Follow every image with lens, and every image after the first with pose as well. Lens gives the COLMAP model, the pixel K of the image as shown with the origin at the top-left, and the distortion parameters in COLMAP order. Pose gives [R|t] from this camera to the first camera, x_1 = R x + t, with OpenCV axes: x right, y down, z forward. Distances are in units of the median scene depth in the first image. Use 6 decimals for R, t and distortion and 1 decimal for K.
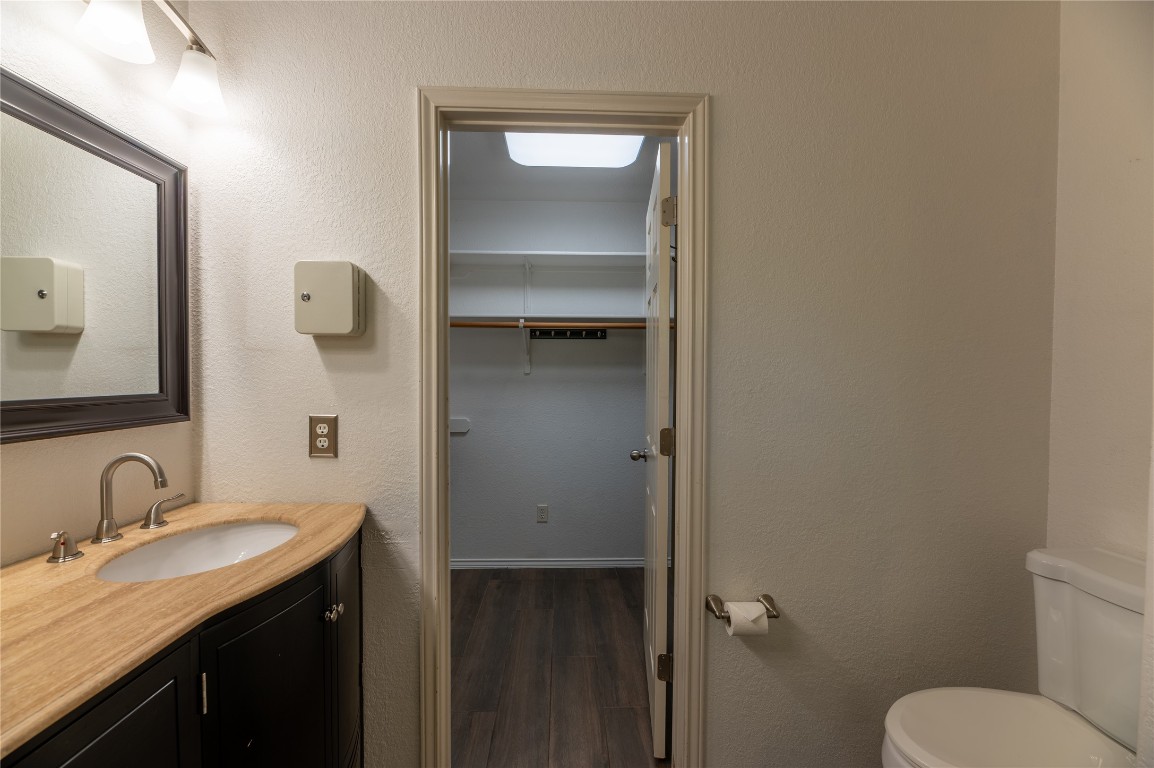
lens RADIAL K [[461.1, 0, 577.6], [0, 461.1, 382.6], [0, 0, 1]] dist [-0.003244, -0.002571]
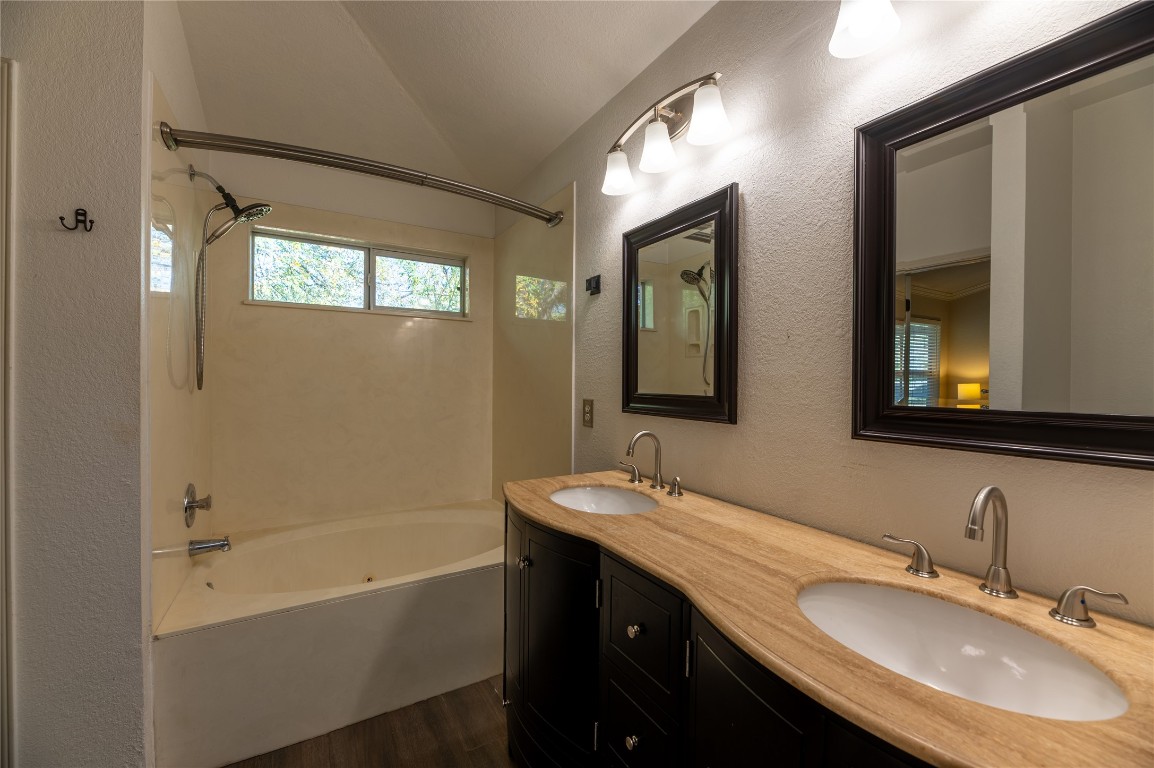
lens RADIAL K [[461.1, 0, 578.5], [0, 461.1, 383.7], [0, 0, 1]] dist [-0.003244, -0.002571]
pose [[-0.875270, -0.006400, -0.483592, -0.012219], [-0.017386, 0.999683, 0.018237, -0.023997], [0.483322, 0.024370, -0.875104, 1.745499]]
